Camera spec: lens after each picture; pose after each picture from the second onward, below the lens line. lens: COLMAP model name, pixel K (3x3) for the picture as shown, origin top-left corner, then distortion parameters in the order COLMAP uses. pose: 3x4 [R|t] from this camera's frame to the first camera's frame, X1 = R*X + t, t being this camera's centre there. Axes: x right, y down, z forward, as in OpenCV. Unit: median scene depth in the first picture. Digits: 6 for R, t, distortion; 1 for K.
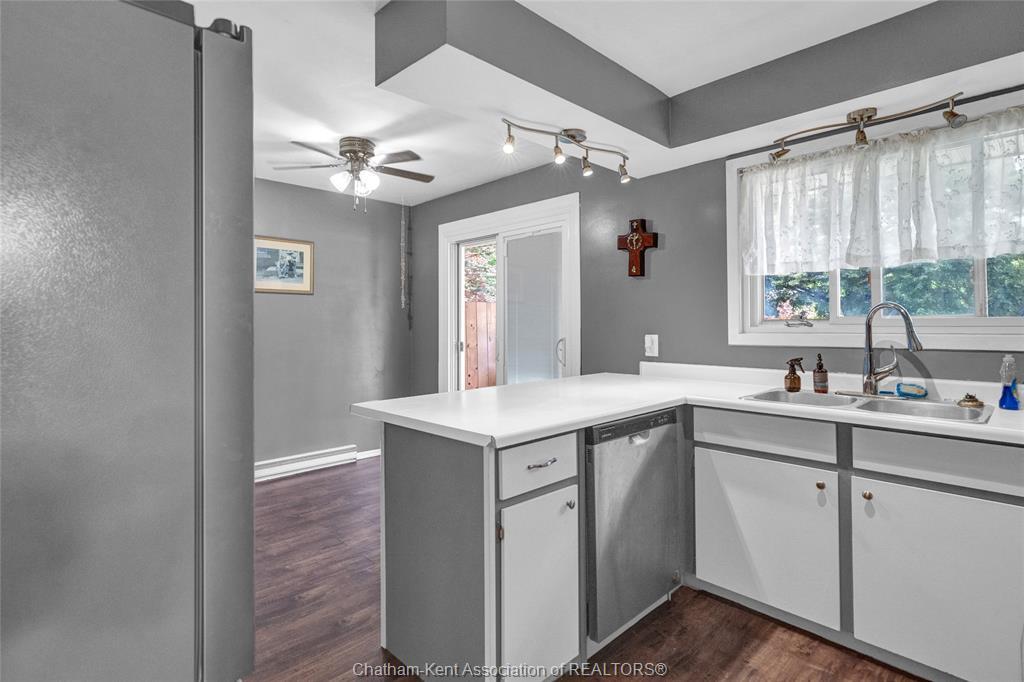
lens RADIAL K [[505.5, 0, 509.8], [0, 505.5, 320.3], [0, 0, 1]] dist [-0.002010, 0.000787]
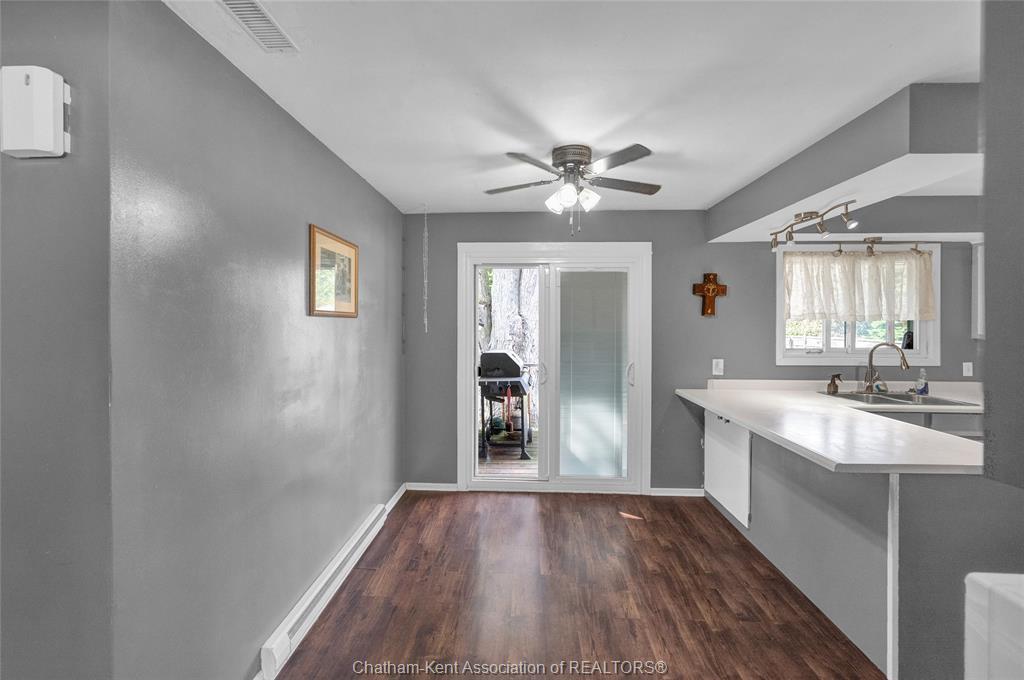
lens RADIAL K [[406.6, 0, 504.7], [0, 406.6, 326.0], [0, 0, 1]] dist [-0.013586, 0.000343]
pose [[0.733322, 0.000010, 0.679881, -0.994560], [-0.010837, 0.999873, 0.011673, -0.075744], [-0.679795, -0.015928, 0.733229, 0.663001]]
